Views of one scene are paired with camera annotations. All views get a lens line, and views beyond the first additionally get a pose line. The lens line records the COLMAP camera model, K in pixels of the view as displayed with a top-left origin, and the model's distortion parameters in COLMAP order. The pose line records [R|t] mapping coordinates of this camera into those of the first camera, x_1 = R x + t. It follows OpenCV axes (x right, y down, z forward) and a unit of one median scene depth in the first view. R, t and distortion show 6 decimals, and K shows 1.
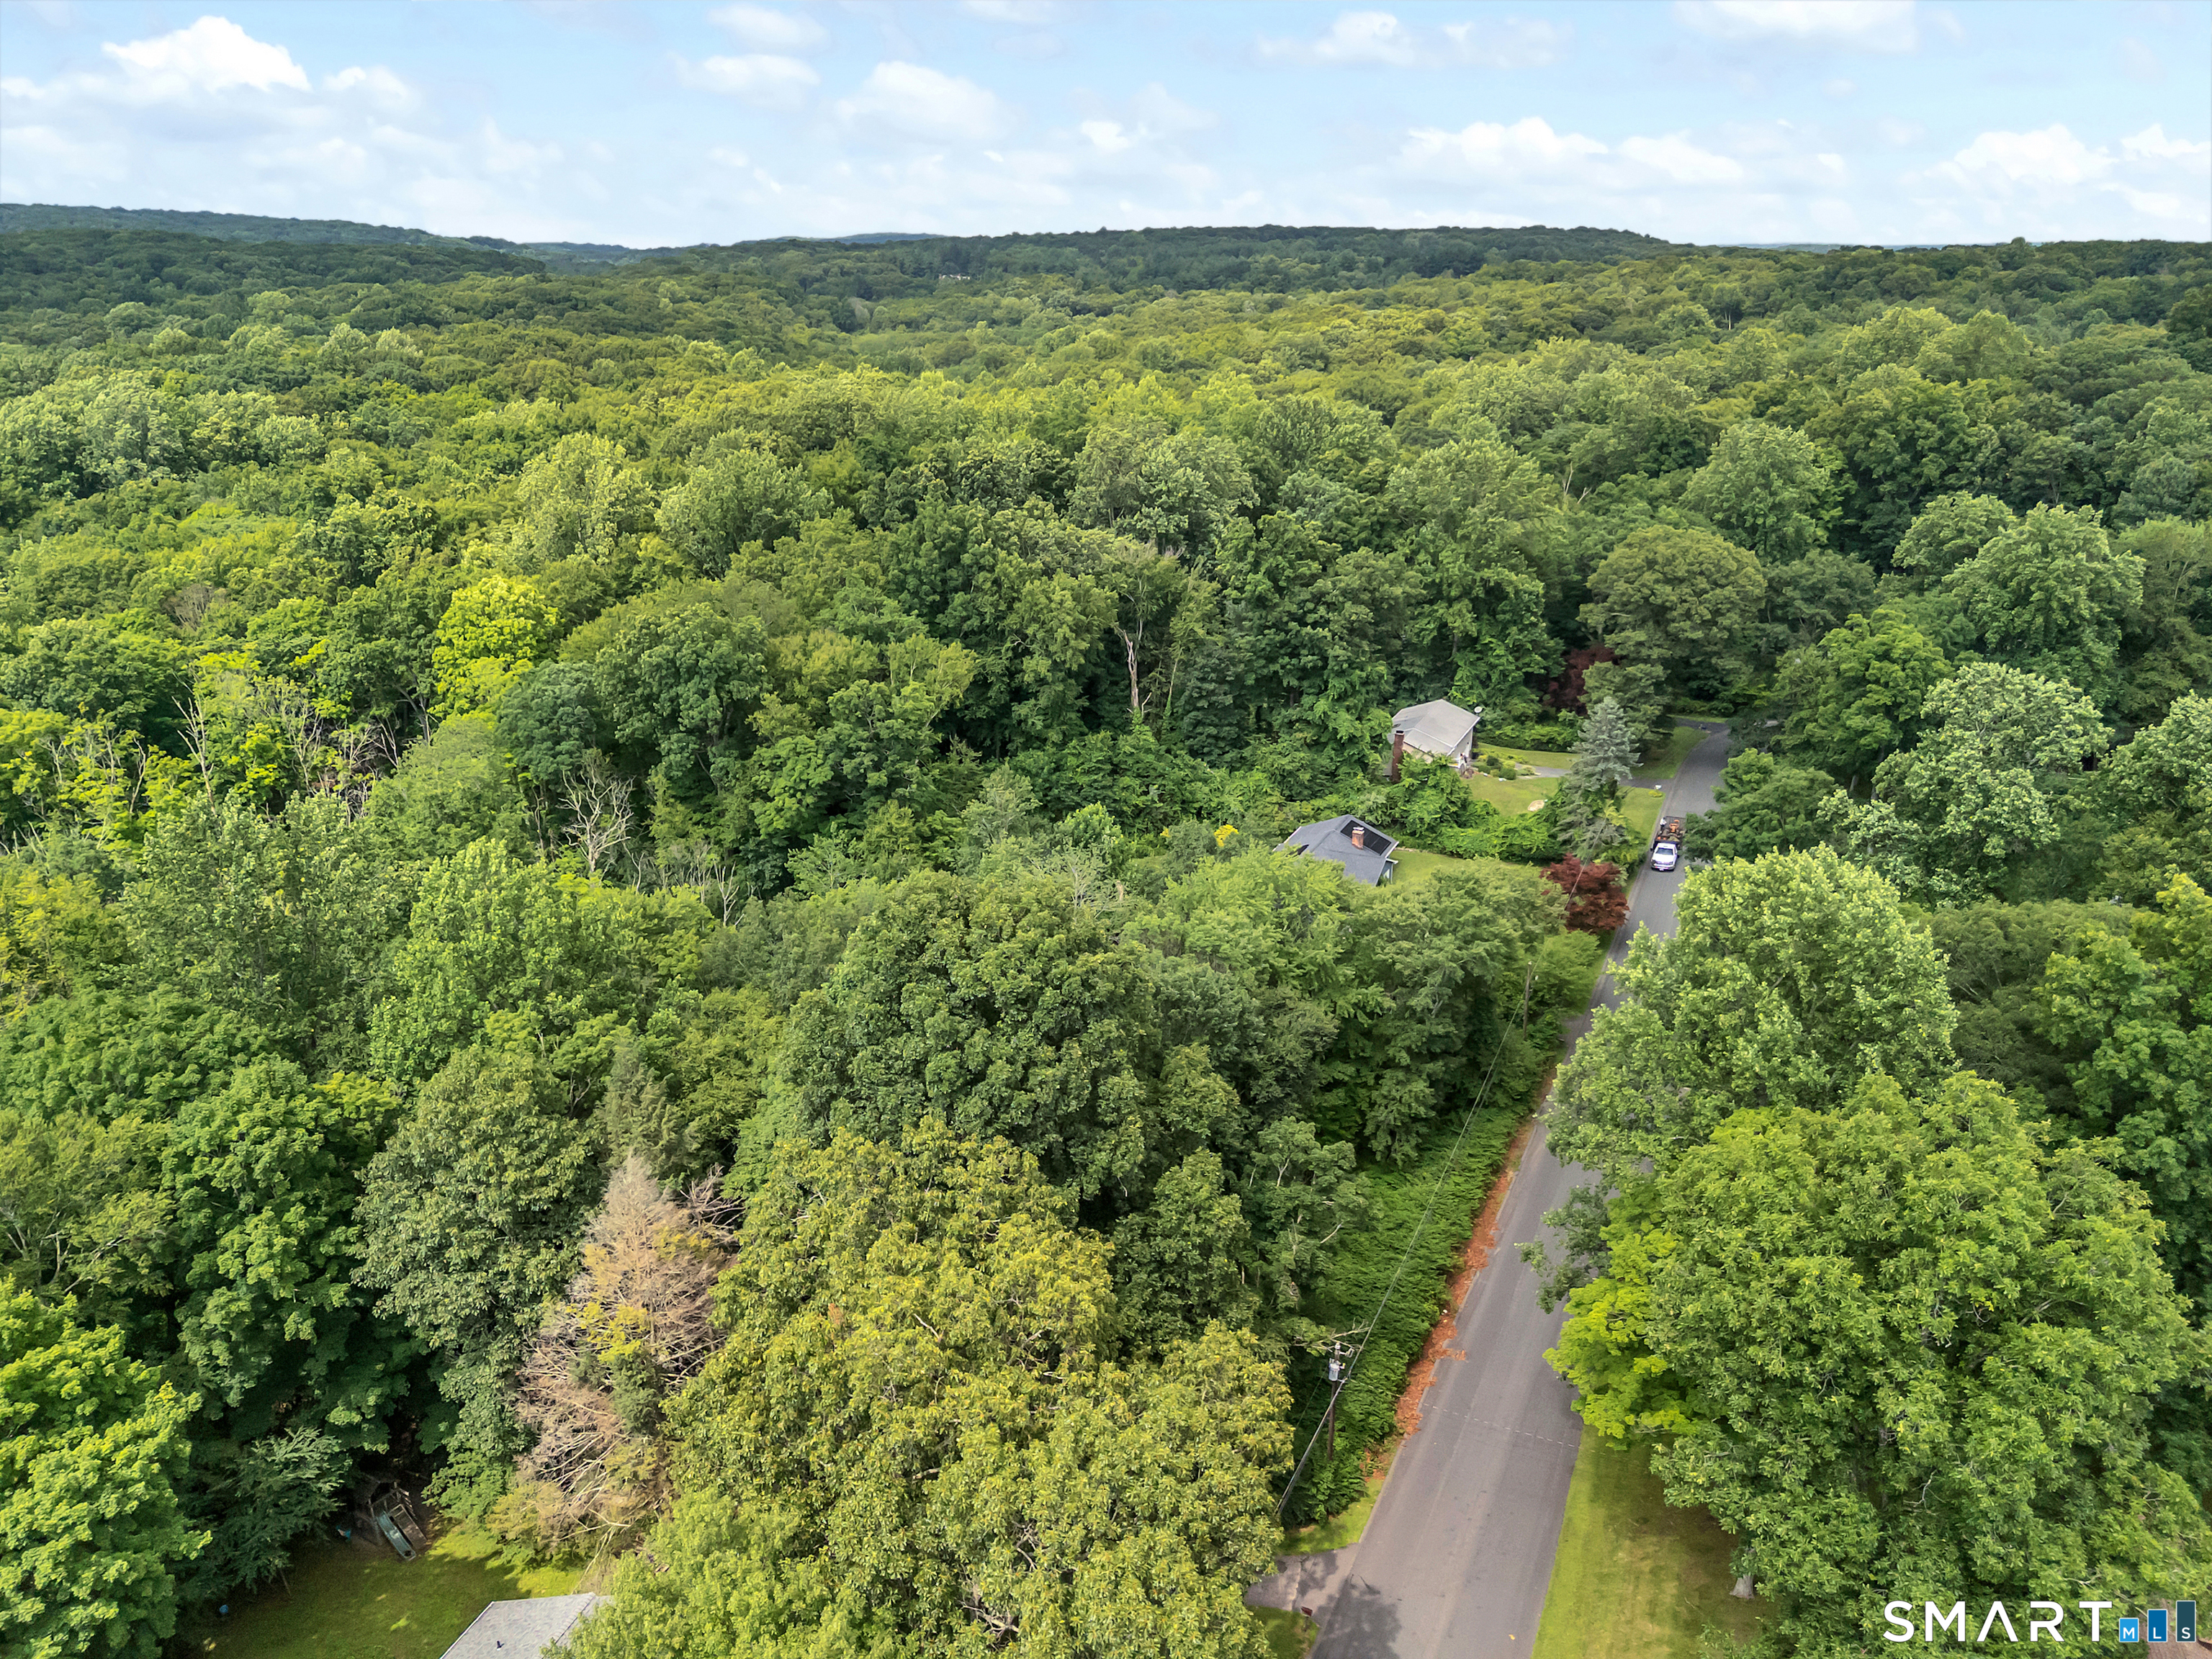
lens RADIAL K [[1644.2, 0, 1091.2], [0, 1644.2, 829.6], [0, 0, 1]] dist [0.068272, -0.056911]
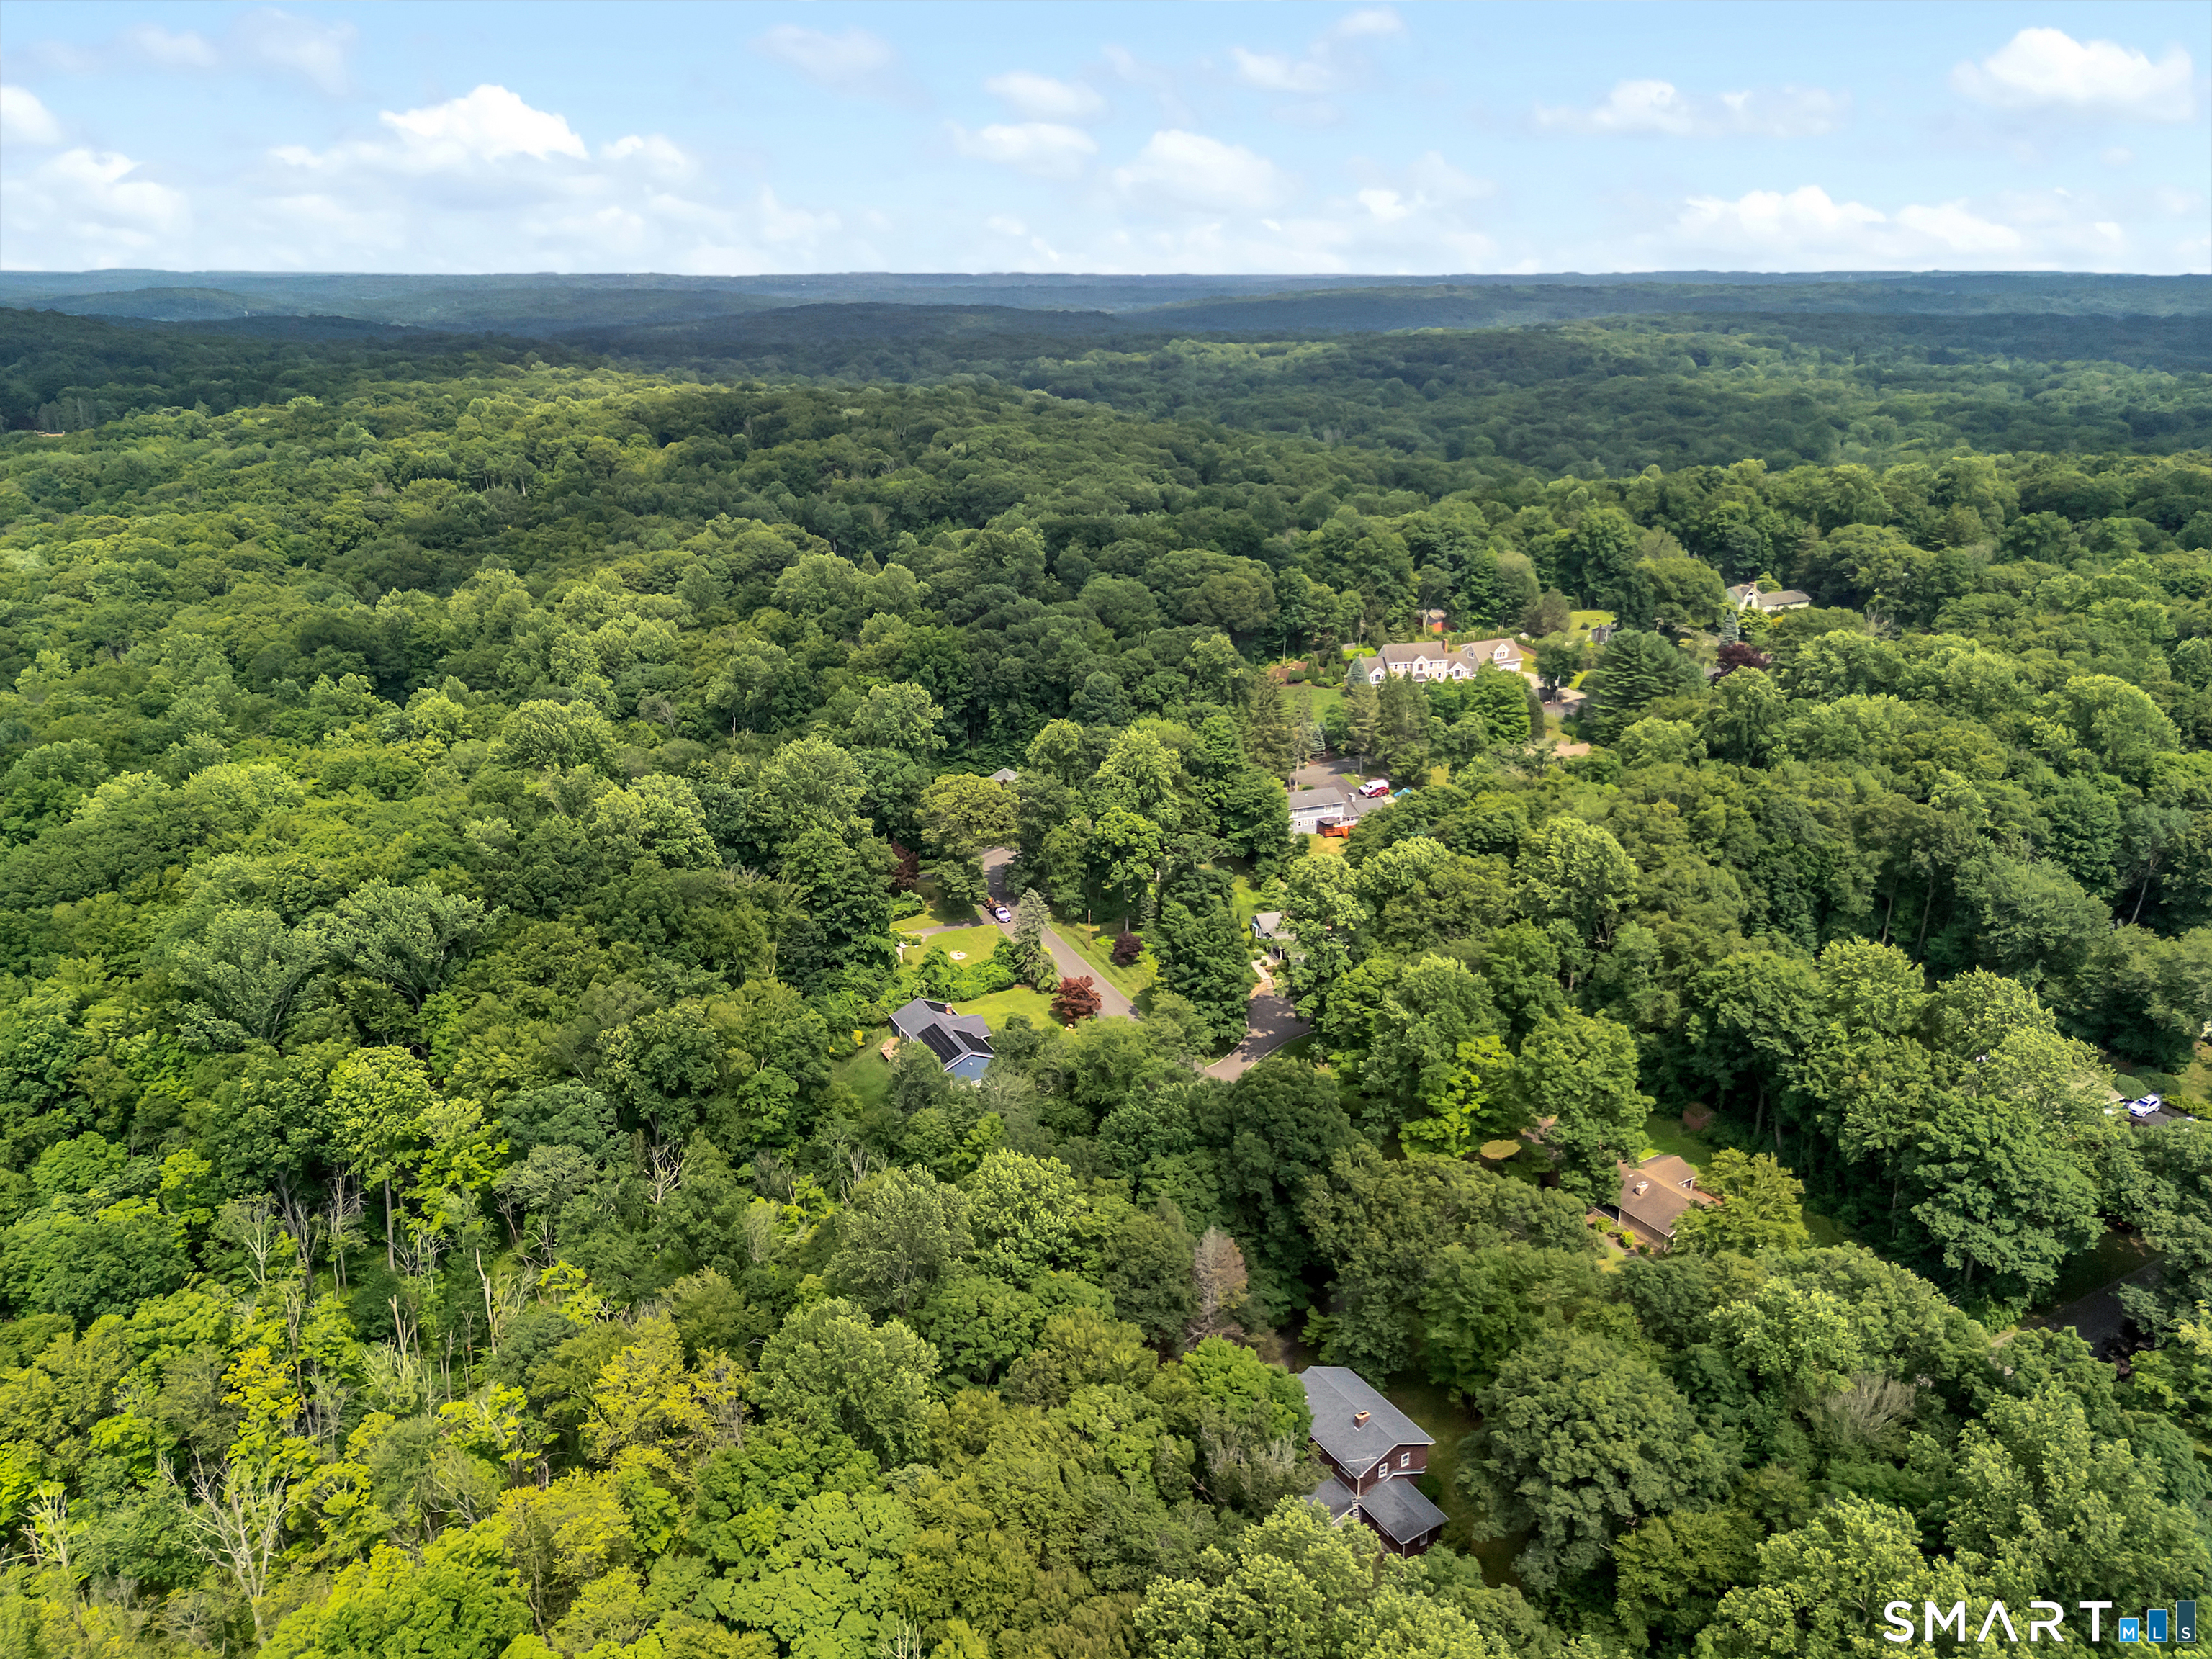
lens RADIAL K [[1644.2, 0, 1114.0], [0, 1644.2, 828.8], [0, 0, 1]] dist [0.068272, -0.056911]
pose [[0.626235, -0.261082, 0.734620, -0.878769], [0.272127, 0.956198, 0.107853, -0.293199], [-0.730600, 0.132369, 0.669852, -0.262564]]
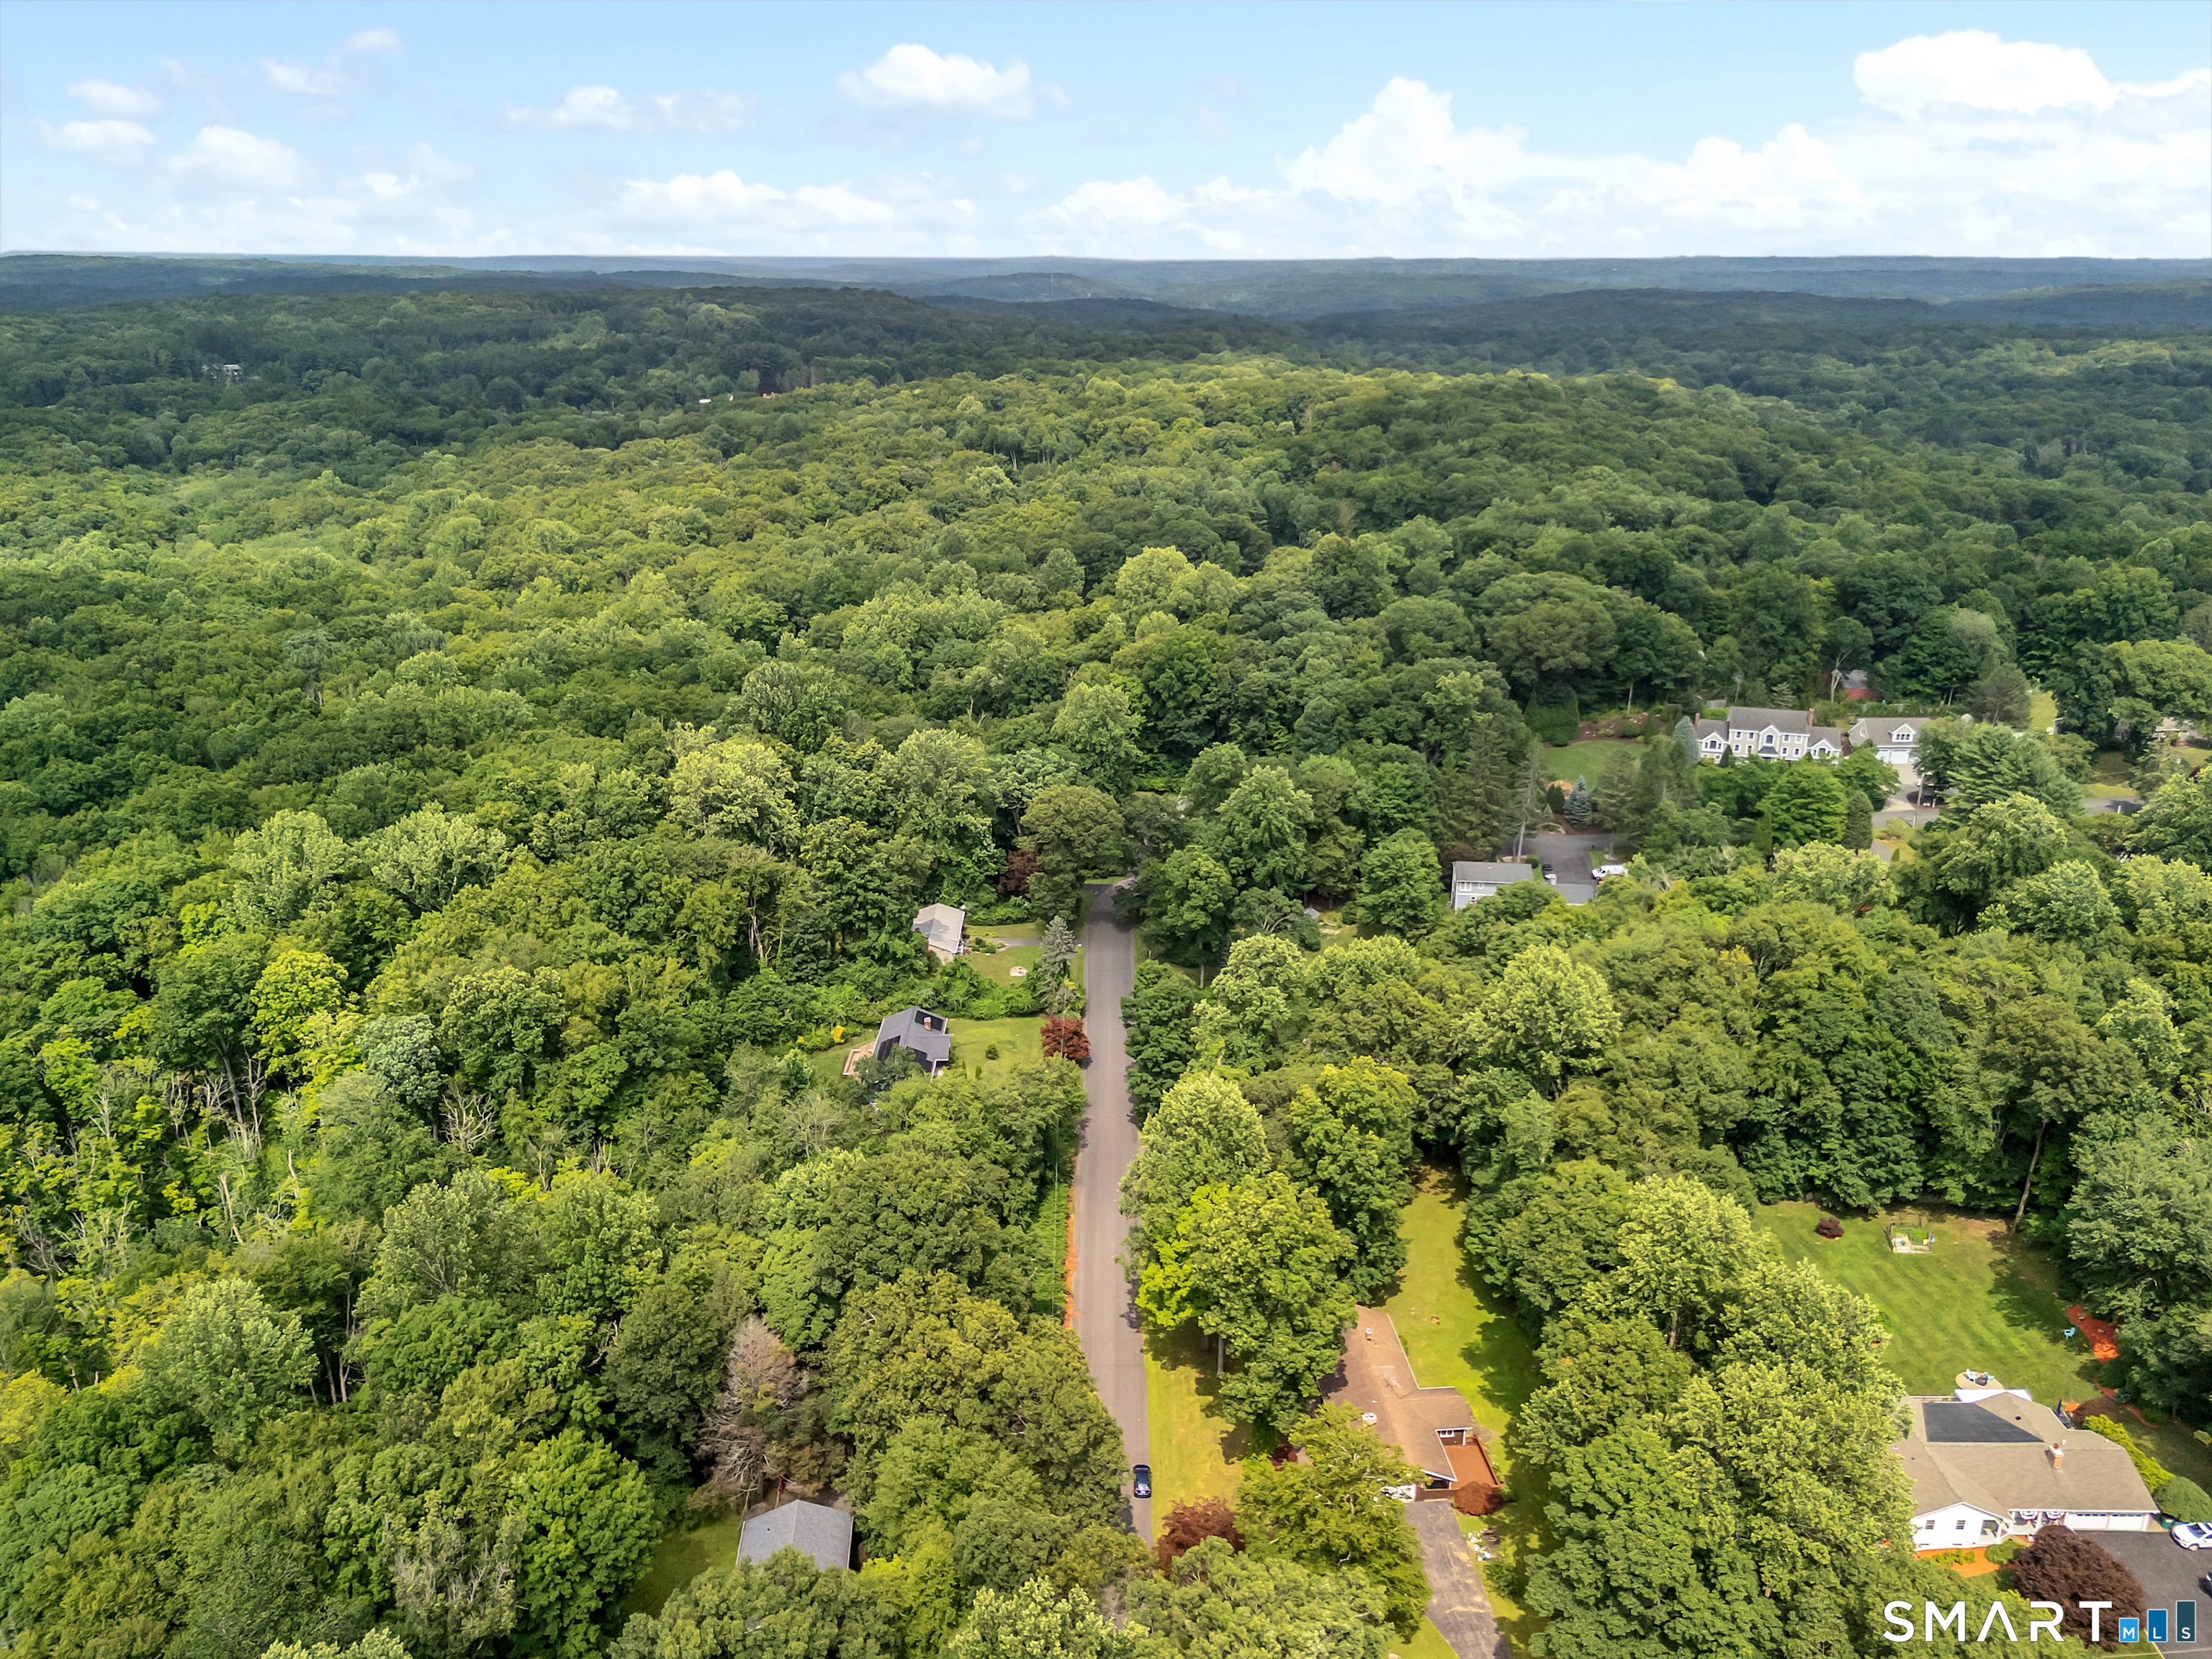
lens RADIAL K [[1644.2, 0, 1105.7], [0, 1644.2, 825.1], [0, 0, 1]] dist [0.068272, -0.056911]
pose [[0.909780, -0.141015, 0.390405, -0.271798], [0.144325, 0.989307, 0.021012, -0.189253], [-0.389193, 0.037229, 0.920404, -0.543540]]
